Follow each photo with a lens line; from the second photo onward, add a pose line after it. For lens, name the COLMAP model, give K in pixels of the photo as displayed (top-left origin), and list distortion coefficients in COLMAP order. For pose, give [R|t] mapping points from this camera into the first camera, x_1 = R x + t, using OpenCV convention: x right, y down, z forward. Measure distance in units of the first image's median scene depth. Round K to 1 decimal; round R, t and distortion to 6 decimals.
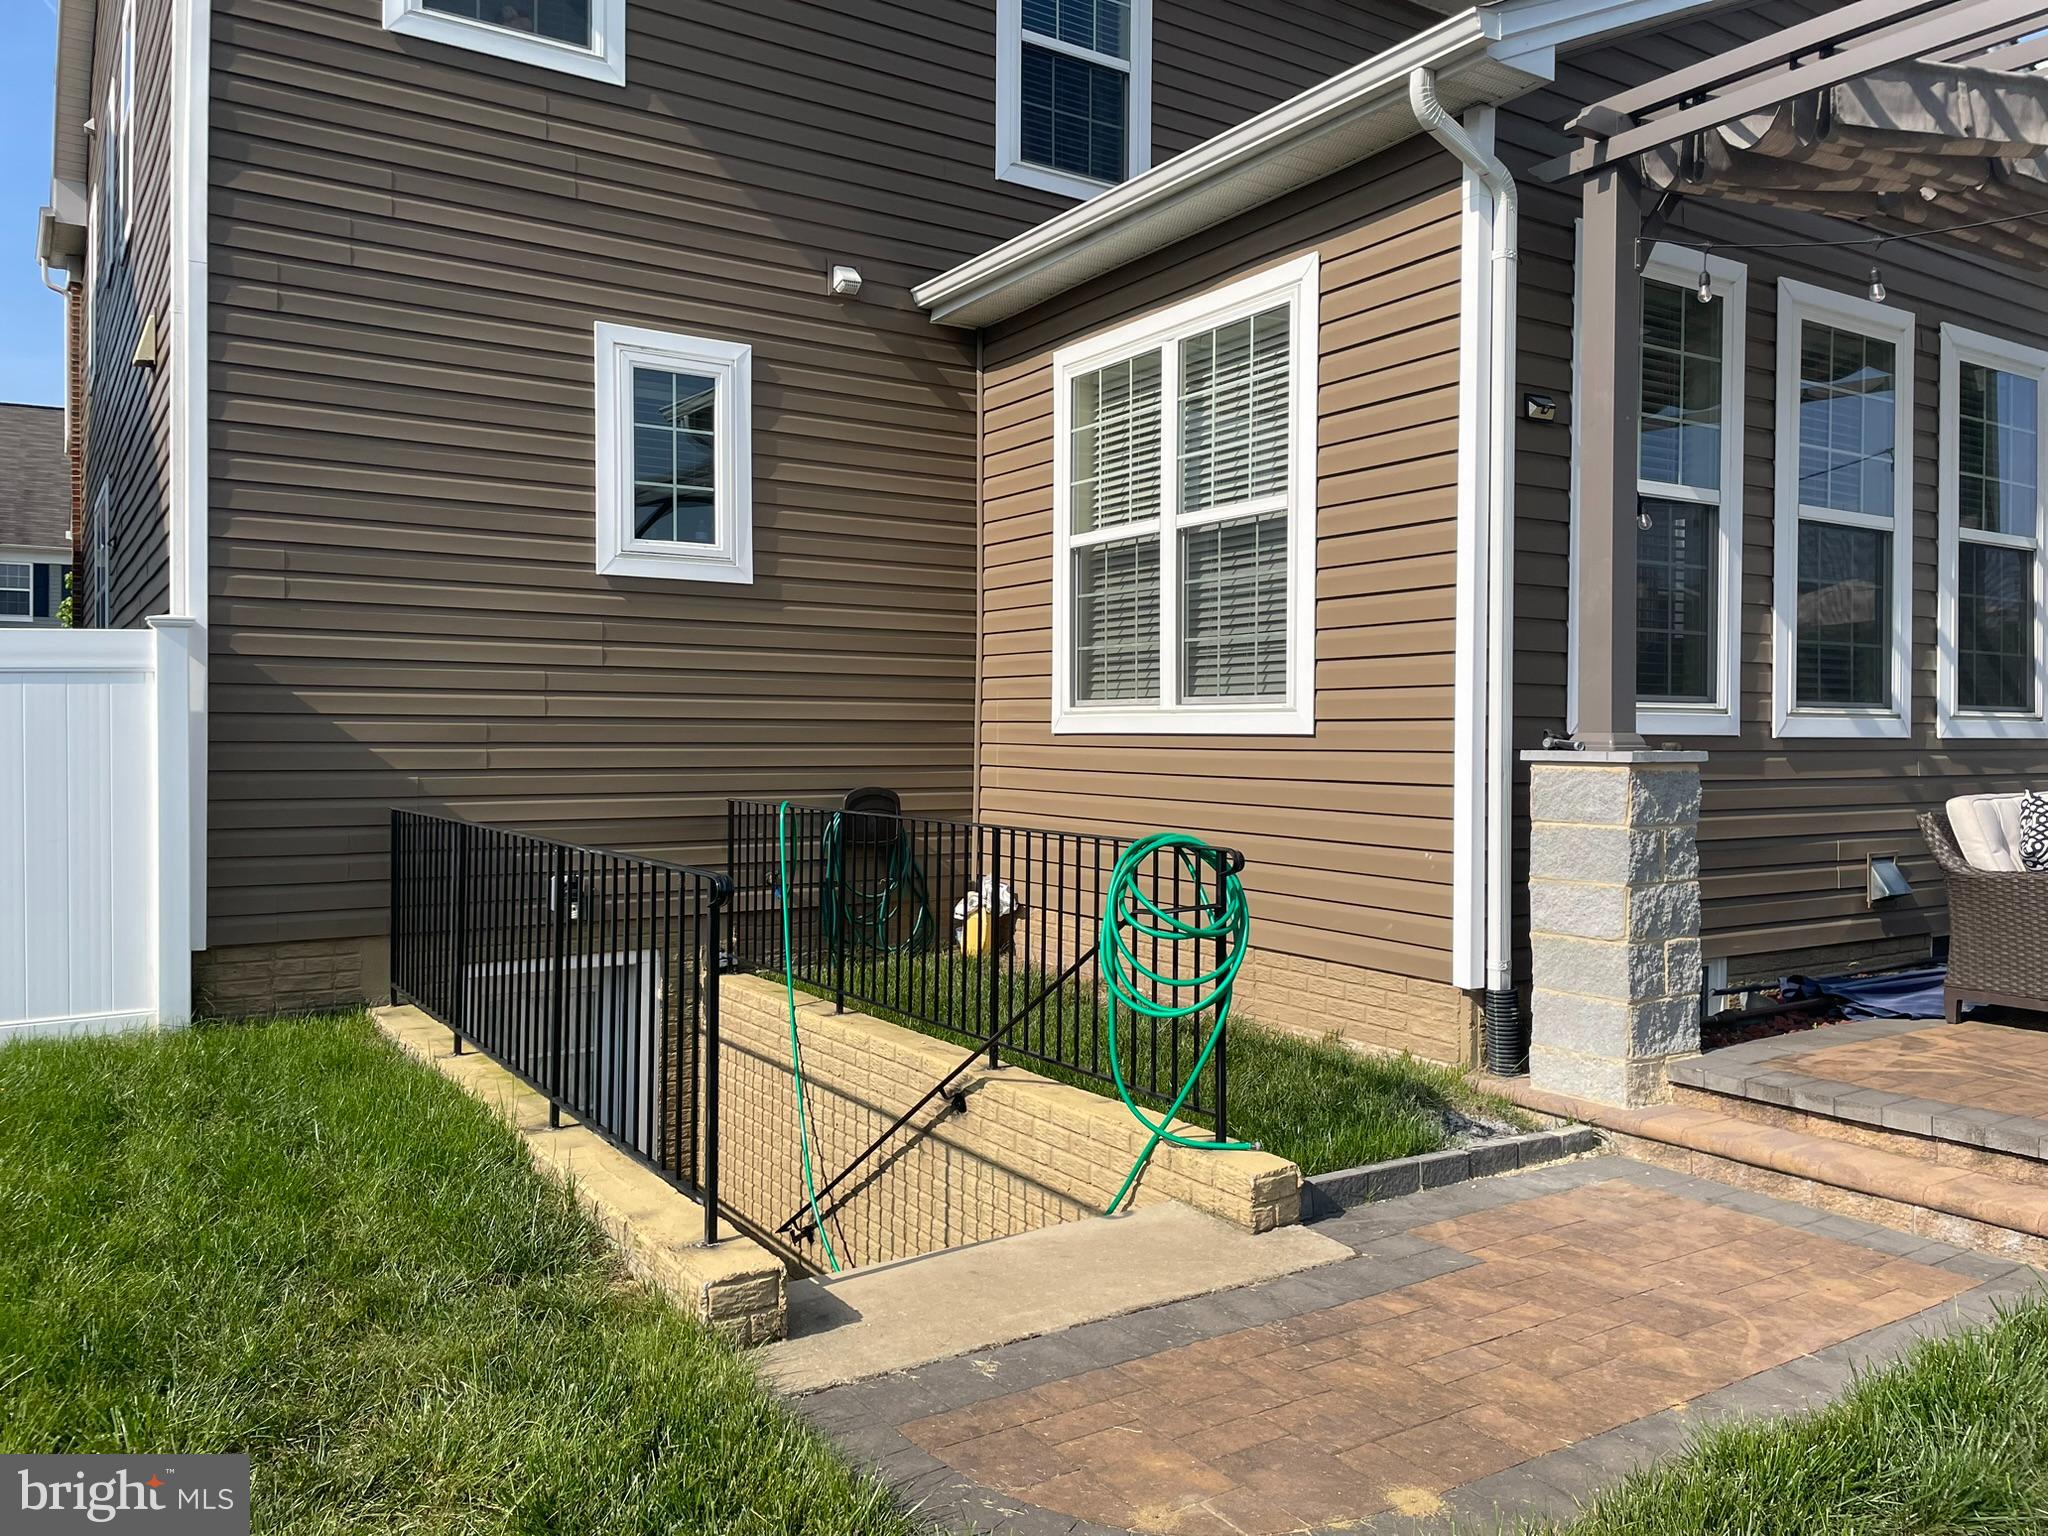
lens RADIAL K [[1526.5, 0, 1037.4], [0, 1526.5, 765.6], [0, 0, 1]] dist [0.093035, -0.123153]
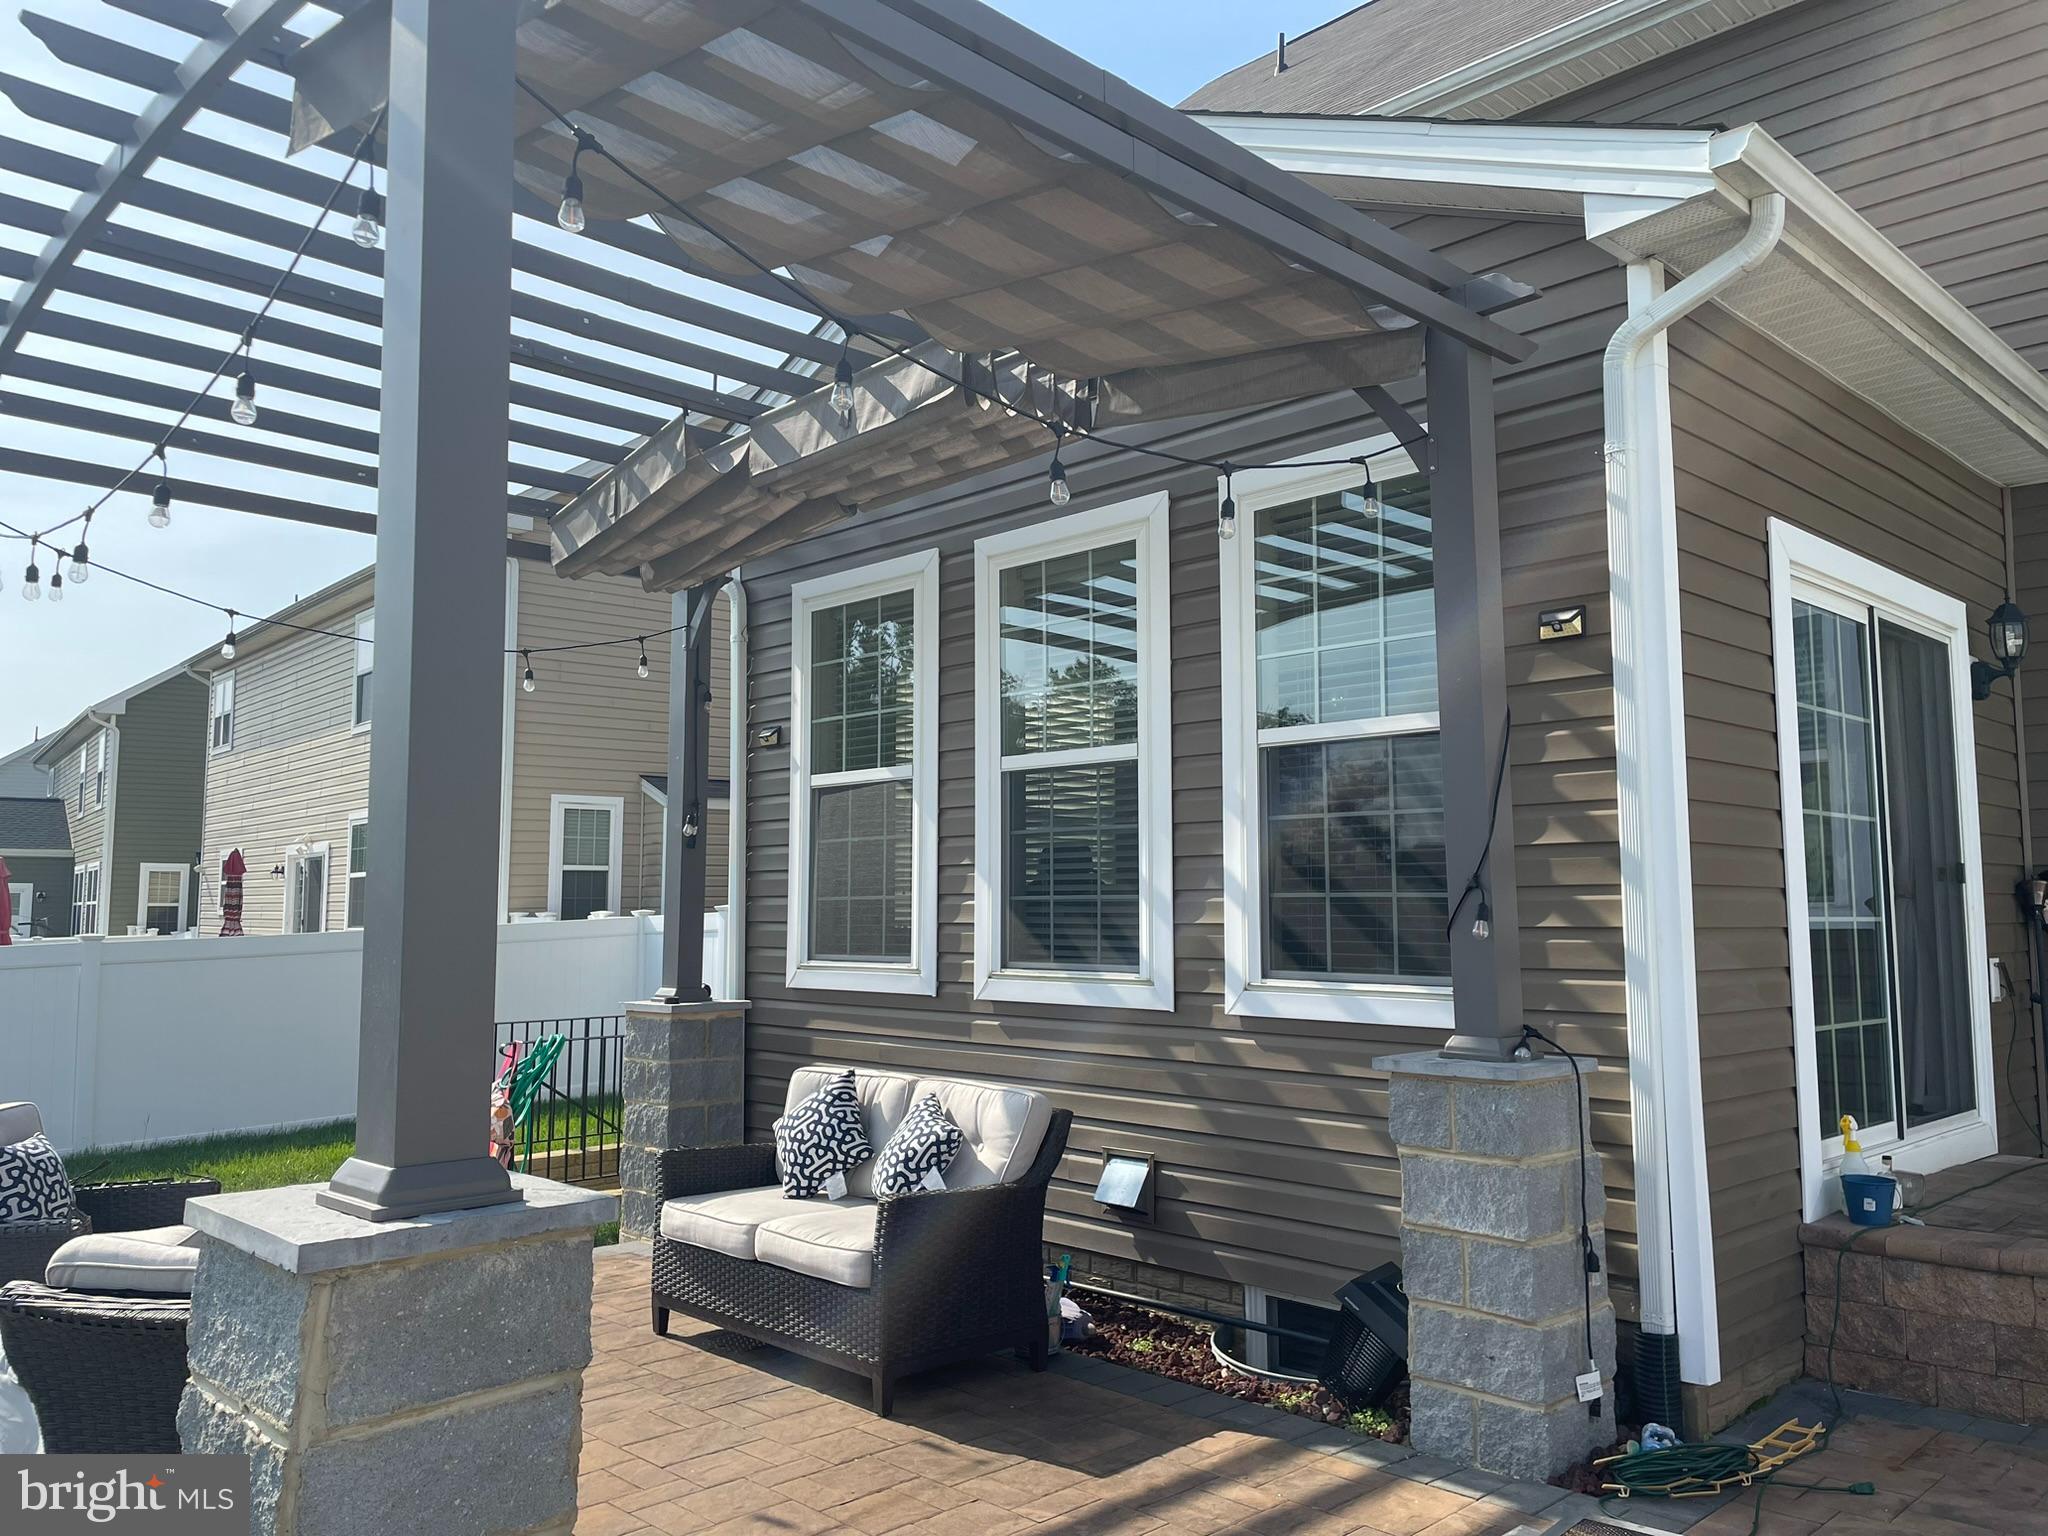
lens RADIAL K [[1526.5, 0, 1037.4], [0, 1526.5, 765.6], [0, 0, 1]] dist [0.093035, -0.123153]
pose [[0.200094, -0.098881, -0.974774, 1.421670], [-0.017205, 0.994386, -0.104403, -0.063806], [0.979626, 0.037661, 0.197269, 0.834974]]
